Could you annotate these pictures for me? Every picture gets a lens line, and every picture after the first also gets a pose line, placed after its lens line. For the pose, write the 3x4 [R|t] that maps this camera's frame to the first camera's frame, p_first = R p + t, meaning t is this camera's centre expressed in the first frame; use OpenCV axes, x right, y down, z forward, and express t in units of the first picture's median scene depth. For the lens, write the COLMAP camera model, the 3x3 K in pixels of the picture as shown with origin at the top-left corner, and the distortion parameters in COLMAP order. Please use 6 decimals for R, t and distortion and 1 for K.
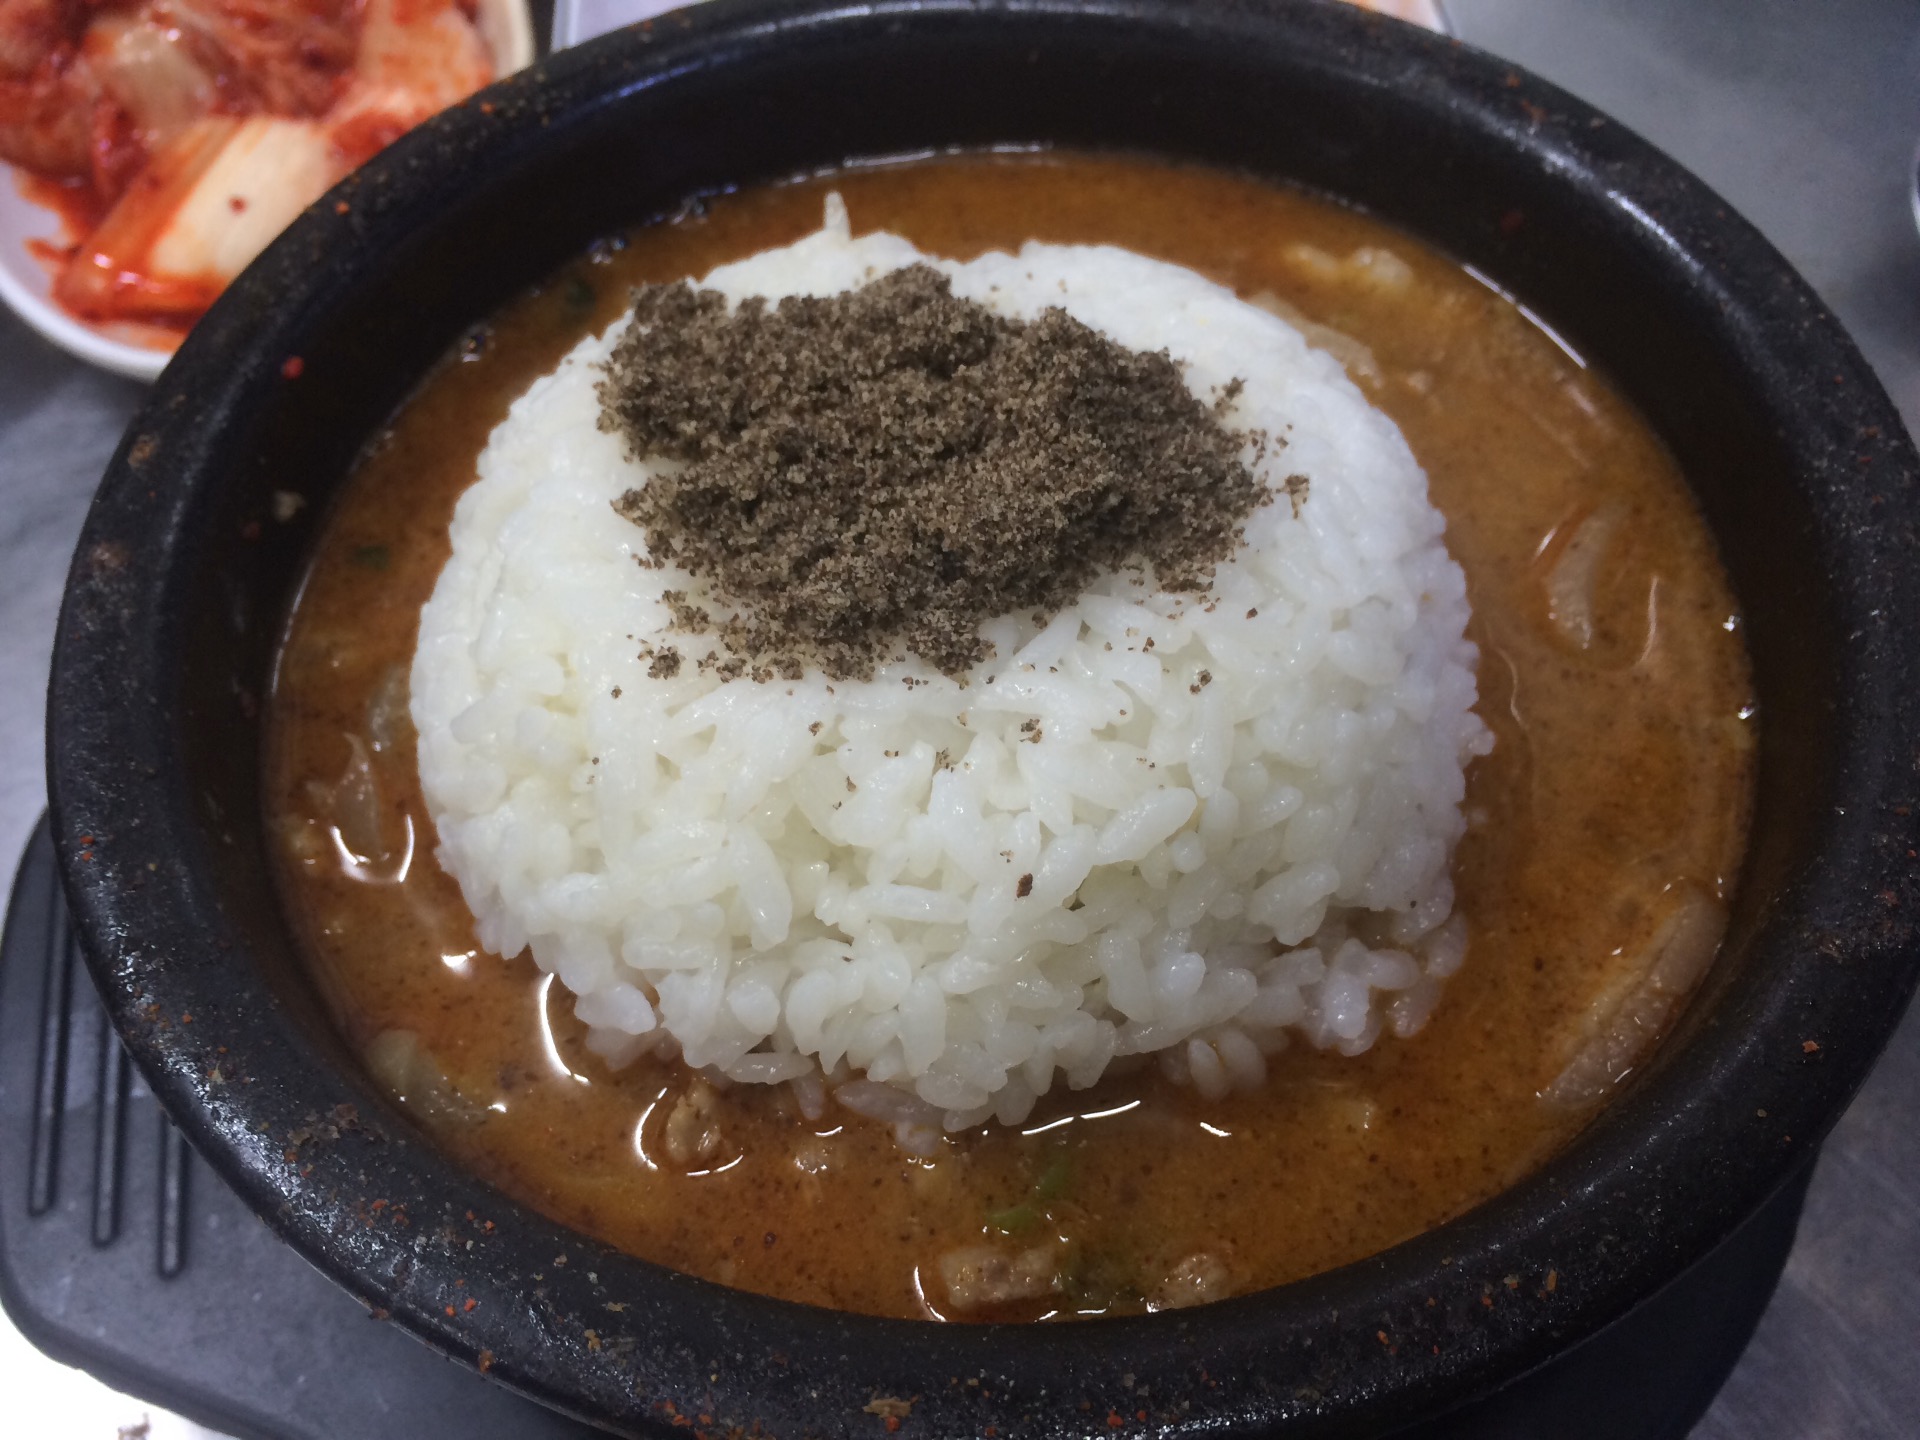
lens RADIAL K [[1705.7, 0, 951.7], [0, 1705.7, 708.1], [0, 0, 1]] dist [0.034341, -0.019644]
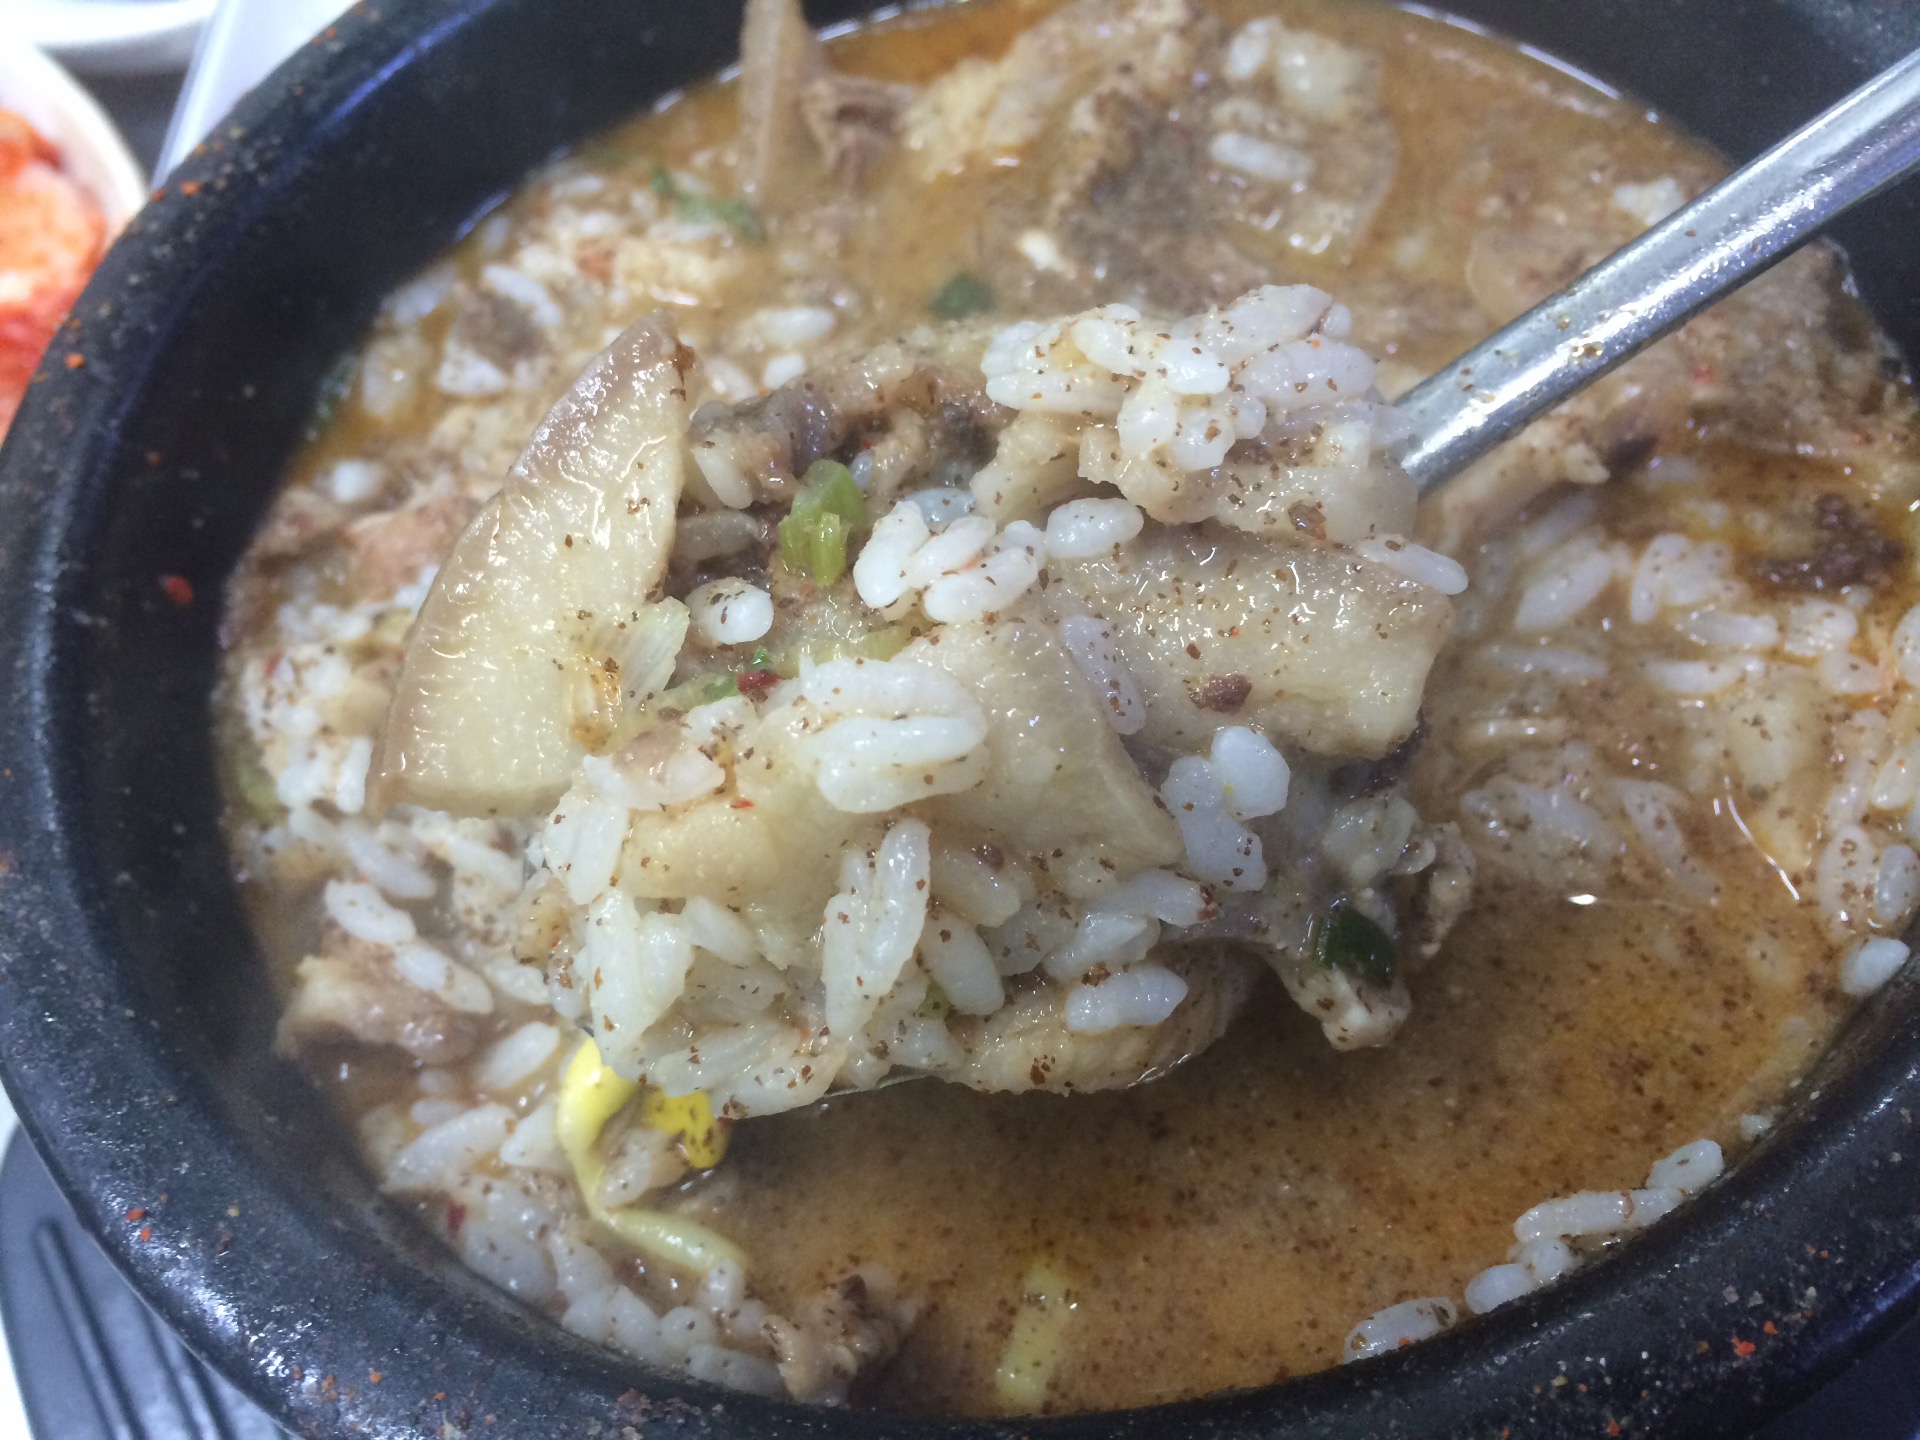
lens RADIAL K [[1705.7, 0, 951.7], [0, 1705.7, 708.1], [0, 0, 1]] dist [0.034341, -0.019644]
pose [[0.916687, -0.383751, 0.111445, -0.150088], [0.381644, 0.923421, 0.040518, -0.020170], [-0.118460, 0.005390, 0.992944, 0.177675]]
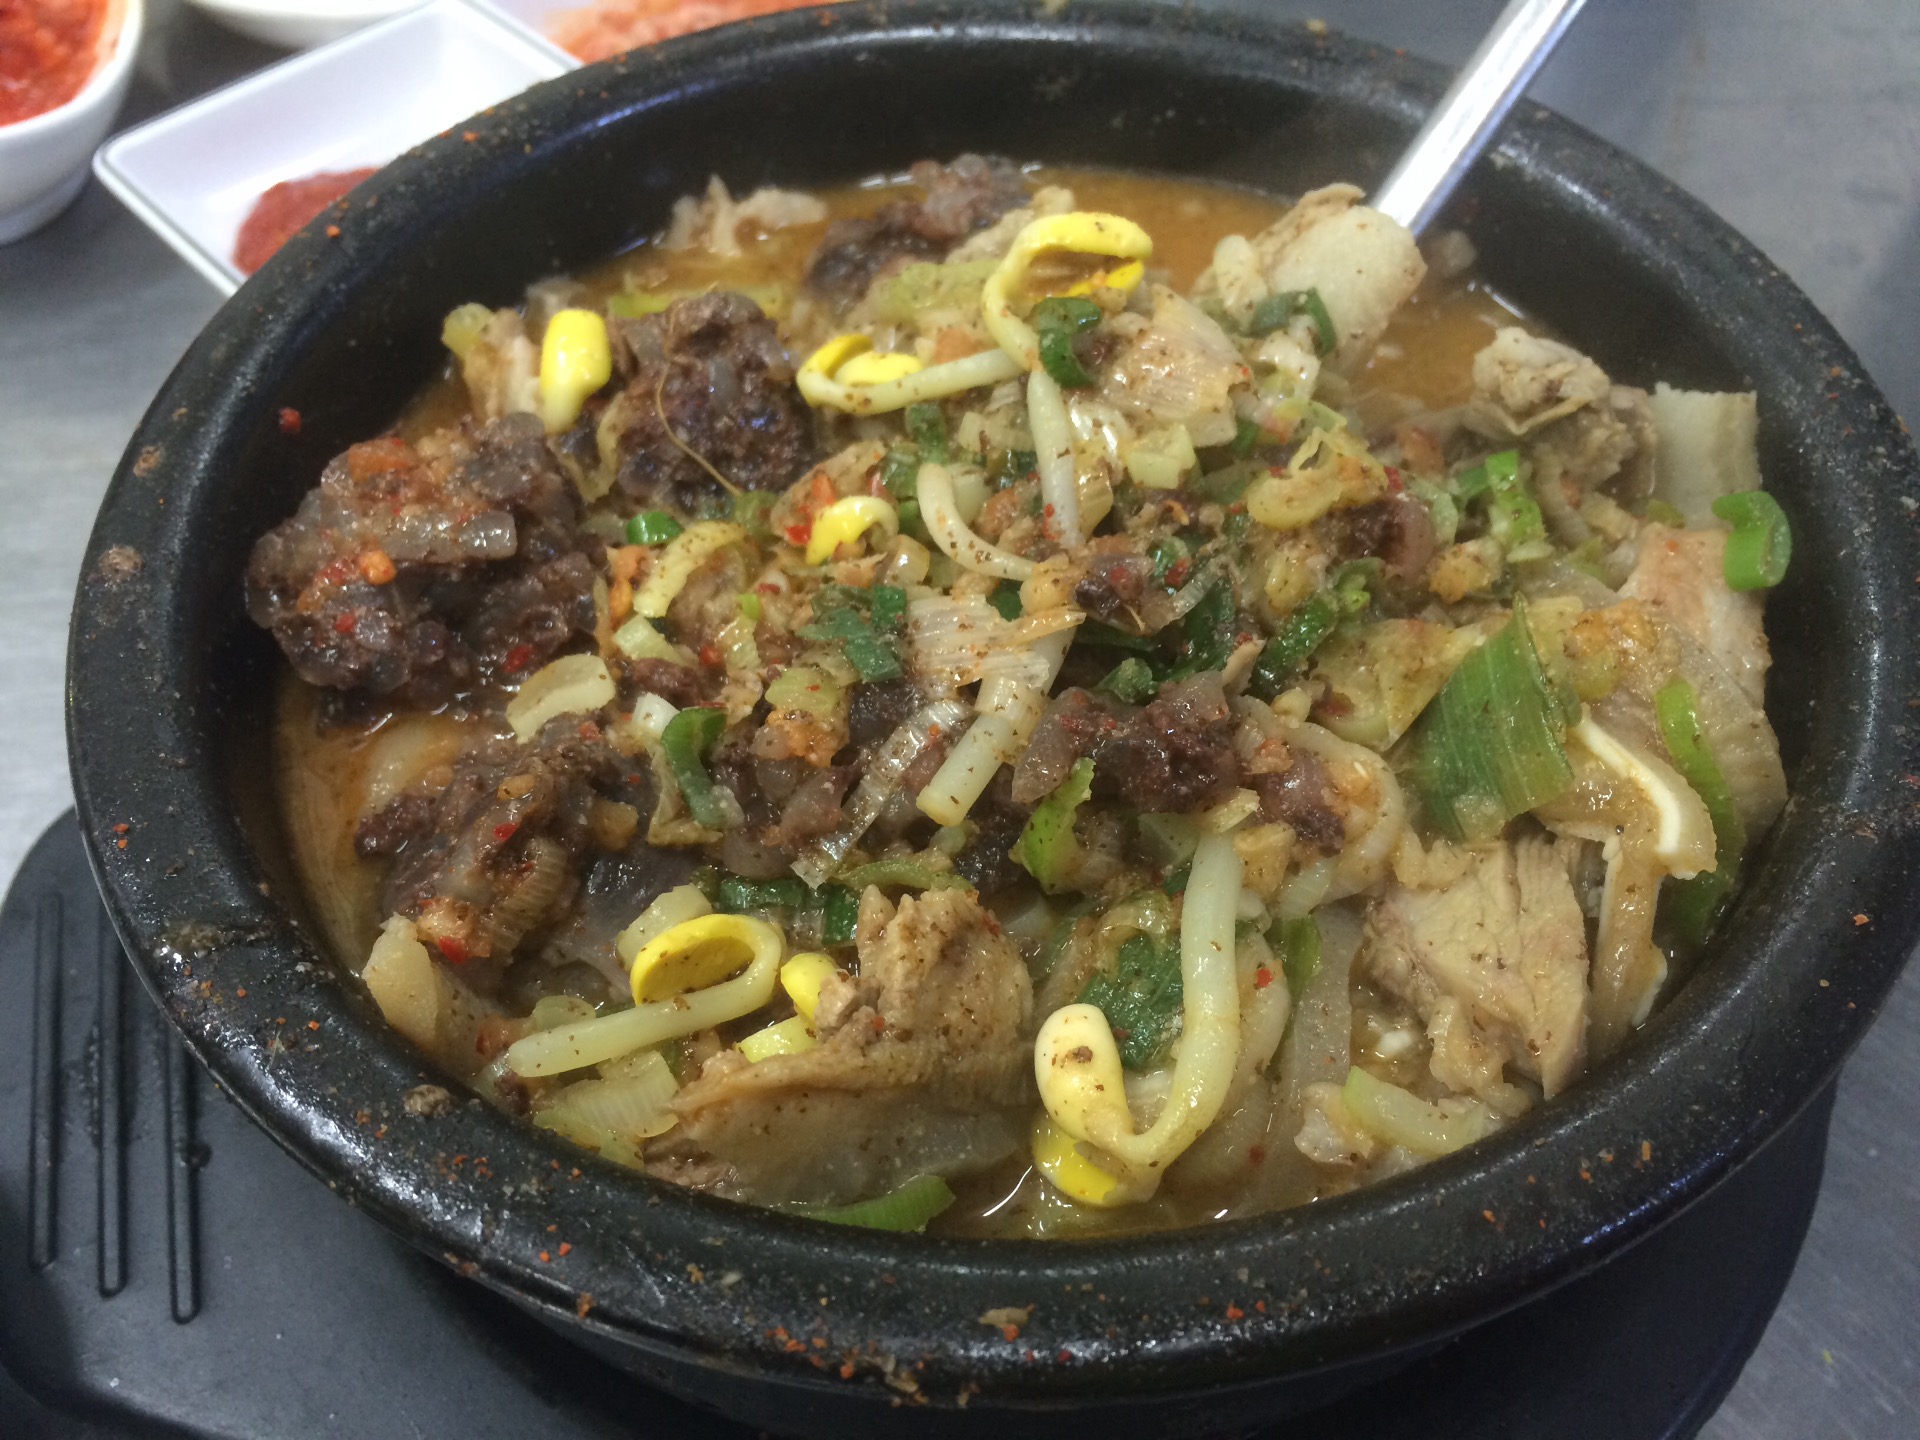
lens RADIAL K [[1705.7, 0, 951.7], [0, 1705.7, 708.1], [0, 0, 1]] dist [0.034341, -0.019644]
pose [[0.996998, -0.048648, 0.060243, -0.077228], [0.052936, 0.996017, -0.071752, 0.090441], [-0.056513, 0.074725, 0.995602, -0.002373]]
